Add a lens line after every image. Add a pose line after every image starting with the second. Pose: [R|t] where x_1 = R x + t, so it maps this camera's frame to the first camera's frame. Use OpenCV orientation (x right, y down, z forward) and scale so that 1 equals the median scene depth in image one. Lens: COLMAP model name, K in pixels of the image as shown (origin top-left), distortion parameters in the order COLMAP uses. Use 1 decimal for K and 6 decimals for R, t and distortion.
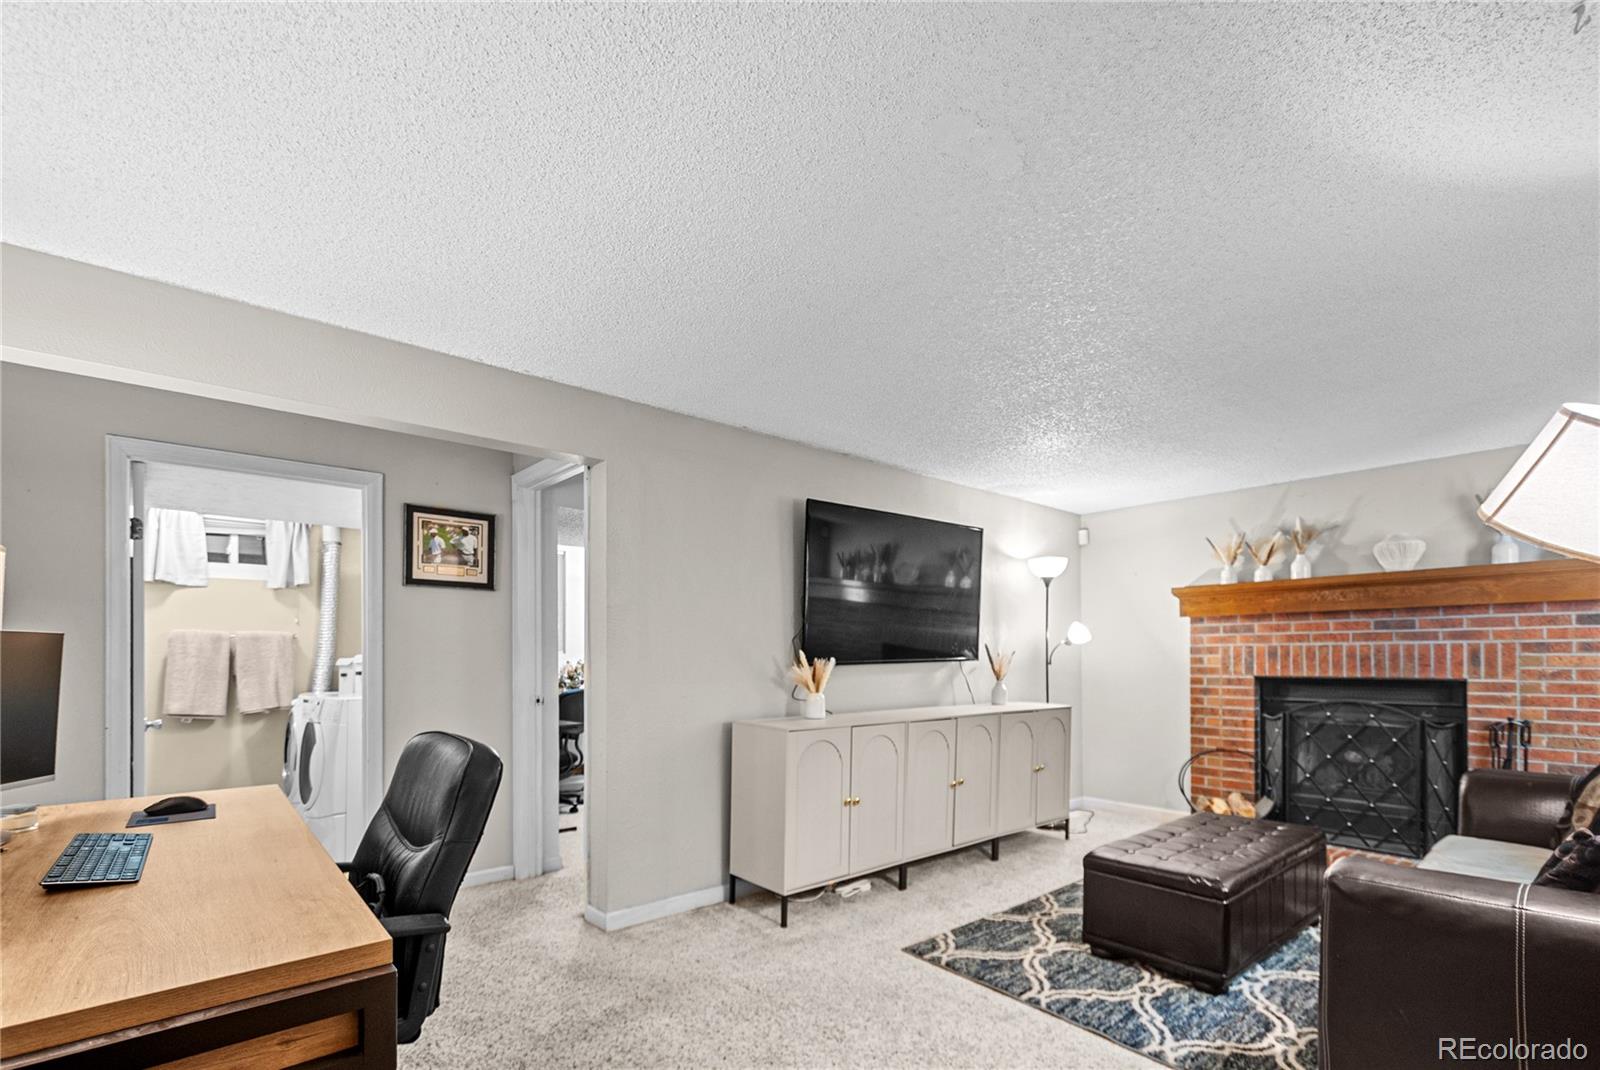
lens RADIAL K [[697.8, 0, 805.3], [0, 697.8, 626.1], [0, 0, 1]] dist [0.000556, 0.000106]
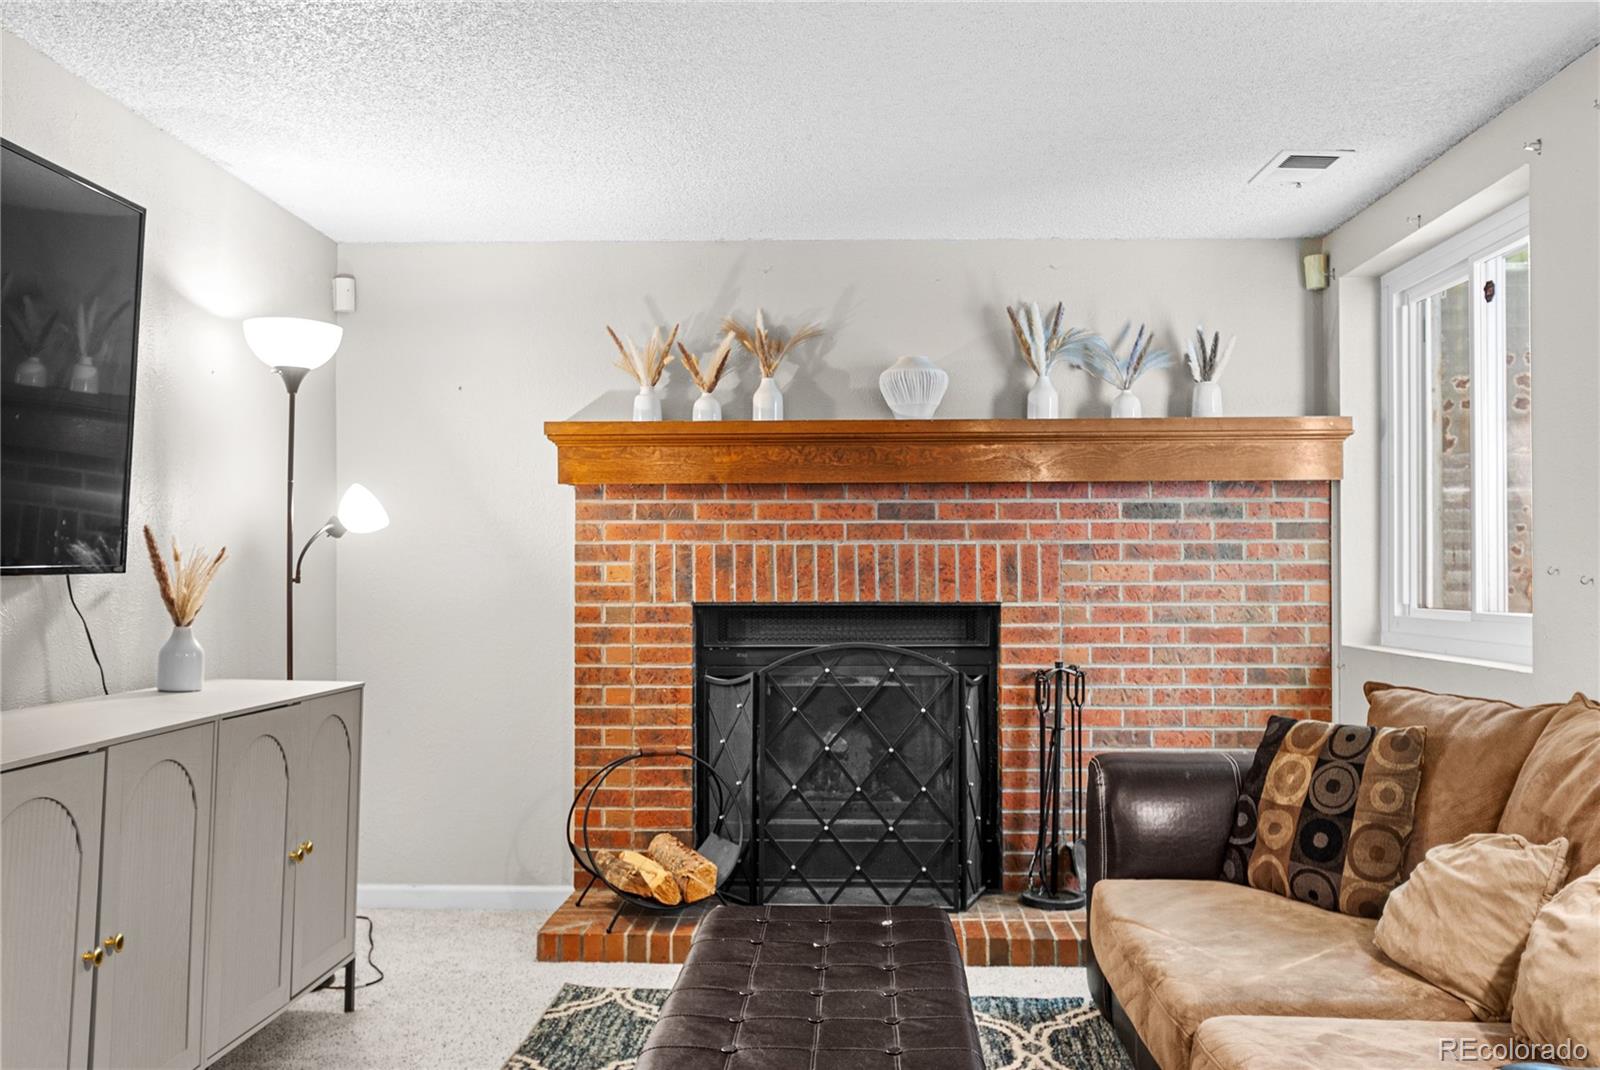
lens RADIAL K [[1290.2, 0, 800.0], [0, 1290.2, 535.0], [0, 0, 1]] dist [0.001158, 0.000932]
pose [[0.674852, 0.021757, 0.737632, -0.010895], [-0.034151, 0.999415, 0.001766, 0.018932], [-0.737162, -0.026383, 0.675201, 0.335034]]
